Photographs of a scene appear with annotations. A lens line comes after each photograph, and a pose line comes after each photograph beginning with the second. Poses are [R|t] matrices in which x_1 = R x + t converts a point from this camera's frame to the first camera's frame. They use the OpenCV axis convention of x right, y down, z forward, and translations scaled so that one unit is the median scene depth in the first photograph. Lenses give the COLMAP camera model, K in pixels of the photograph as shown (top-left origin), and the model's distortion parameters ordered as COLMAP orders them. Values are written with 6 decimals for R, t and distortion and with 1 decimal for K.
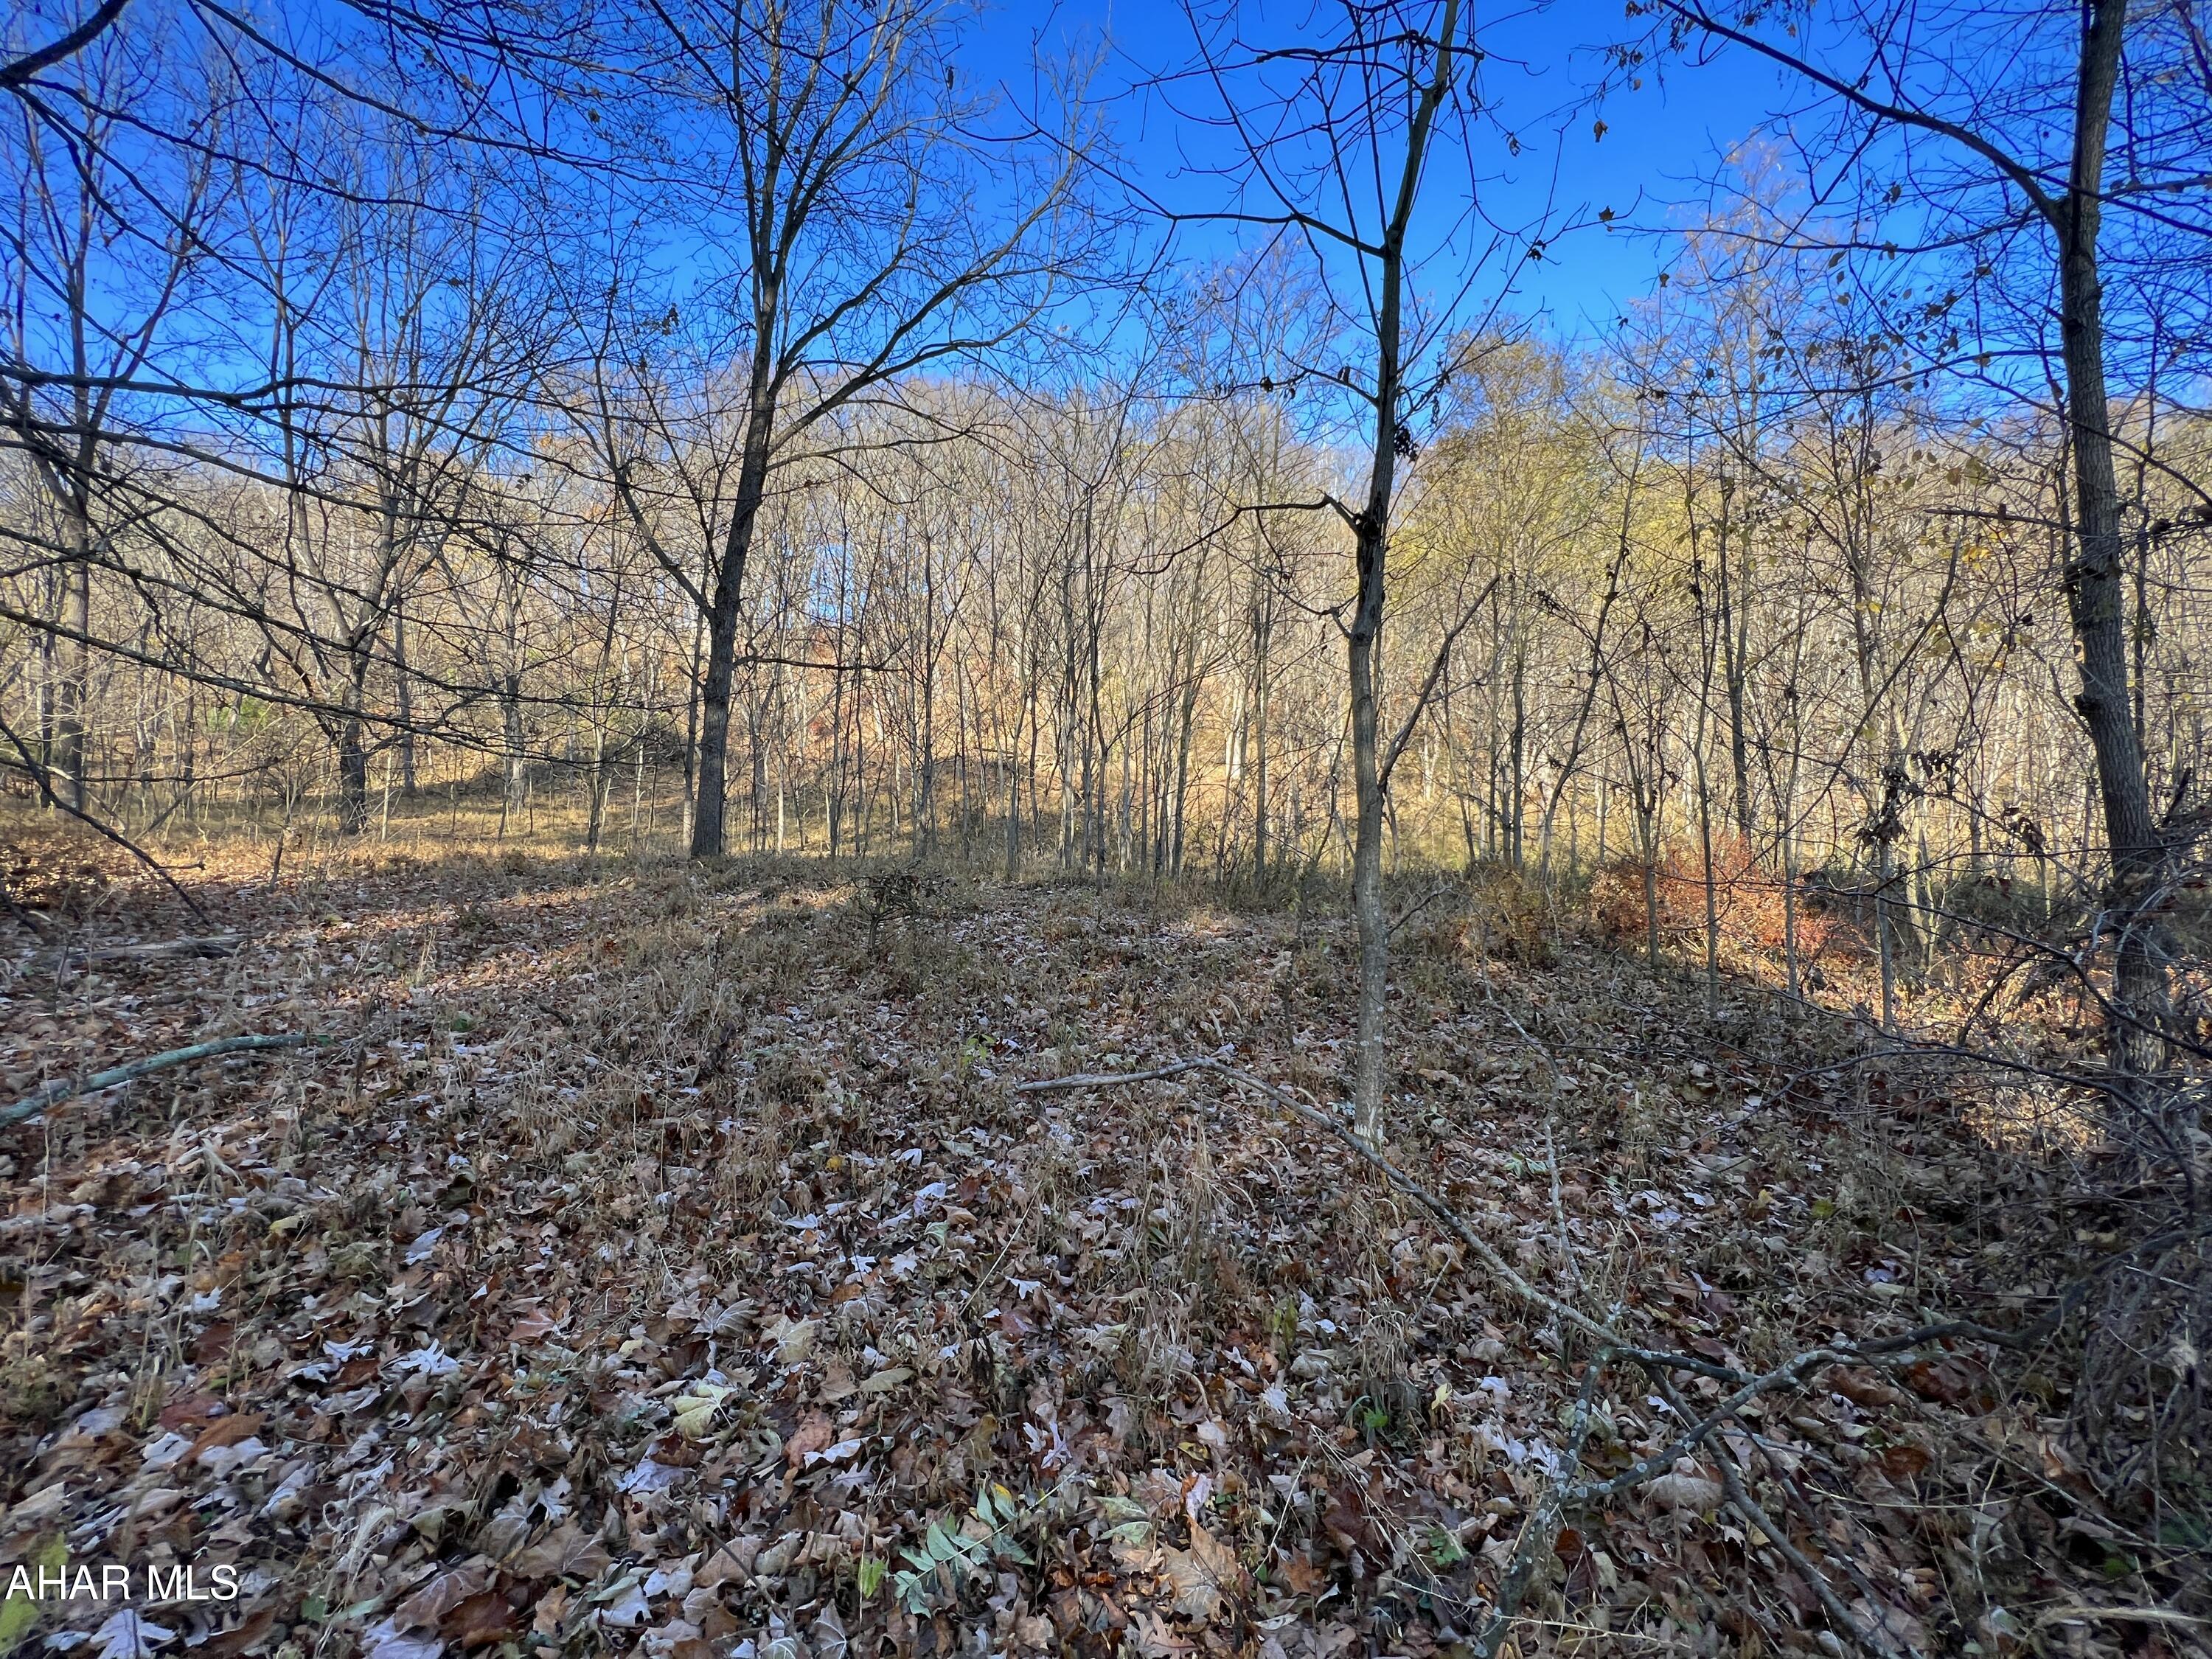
lens RADIAL K [[885.5, 0, 1100.3], [0, 885.5, 837.8], [0, 0, 1]] dist [-0.000193, 0.000553]
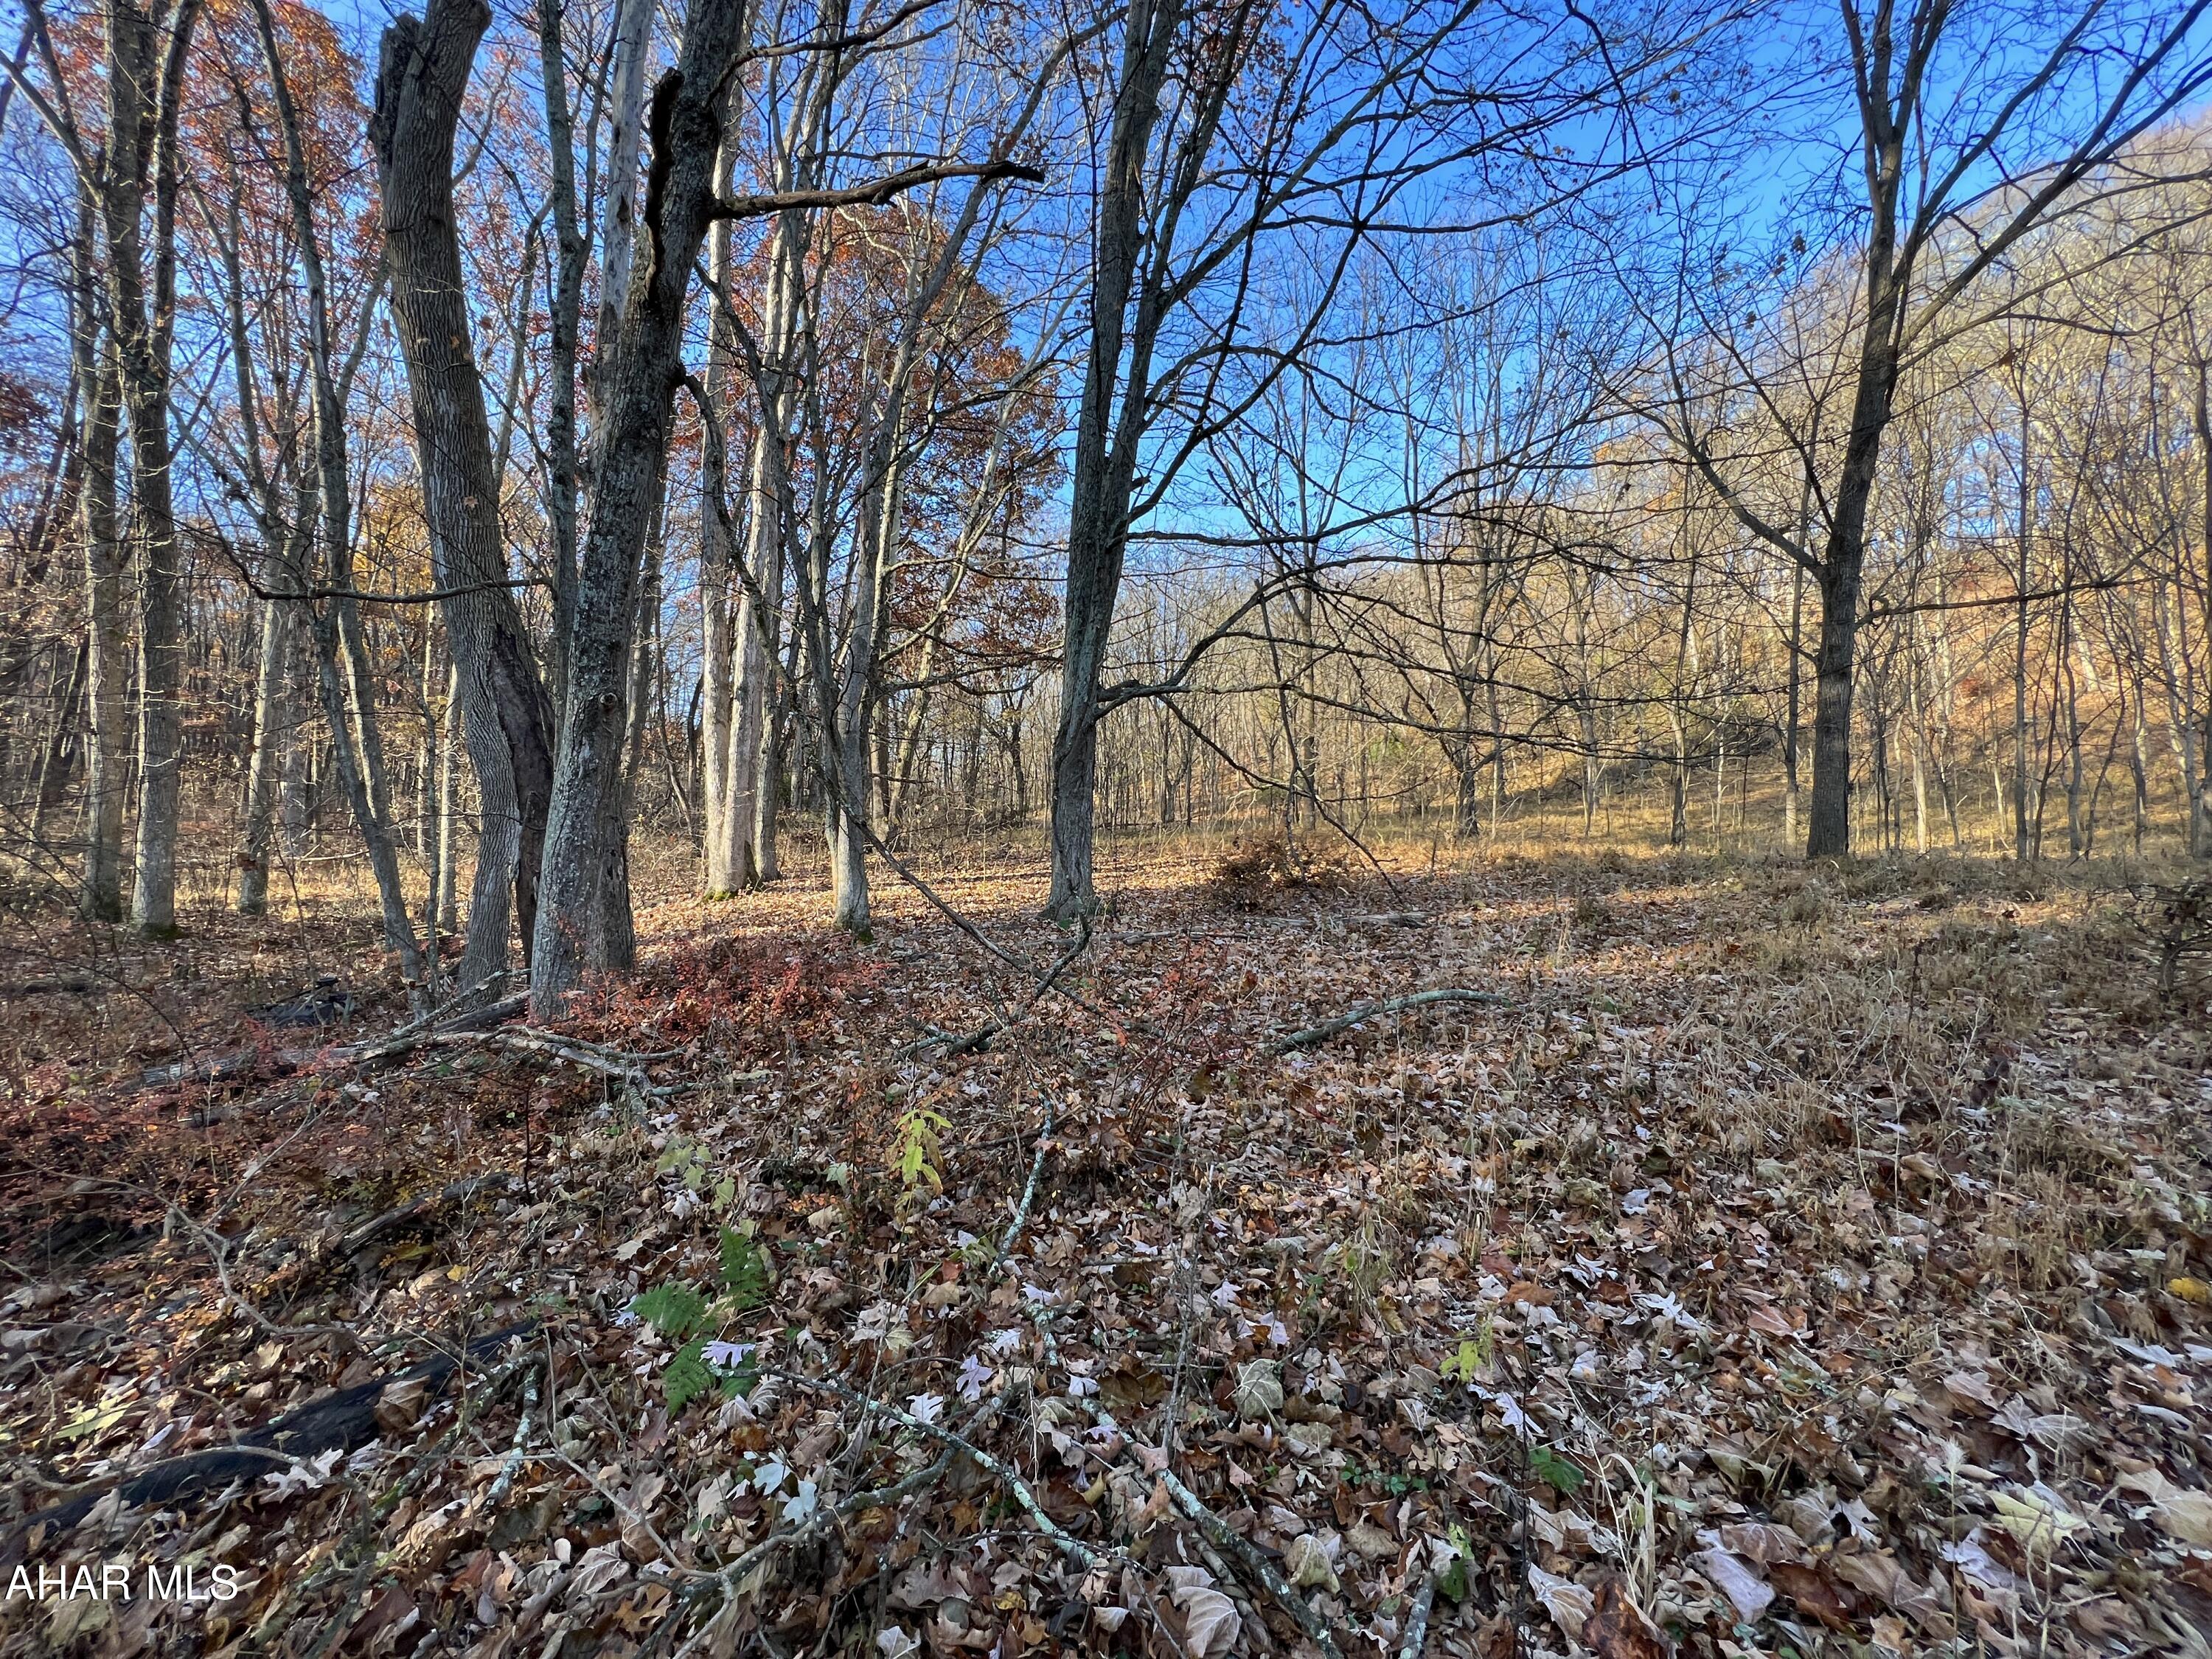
lens RADIAL K [[885.5, 0, 1101.3], [0, 885.5, 832.1], [0, 0, 1]] dist [-0.000193, 0.000553]
pose [[0.465370, -0.017477, -0.884944, -0.086355], [0.012060, 0.999837, -0.013404, 0.006761], [0.885034, -0.004435, 0.465505, -0.101292]]
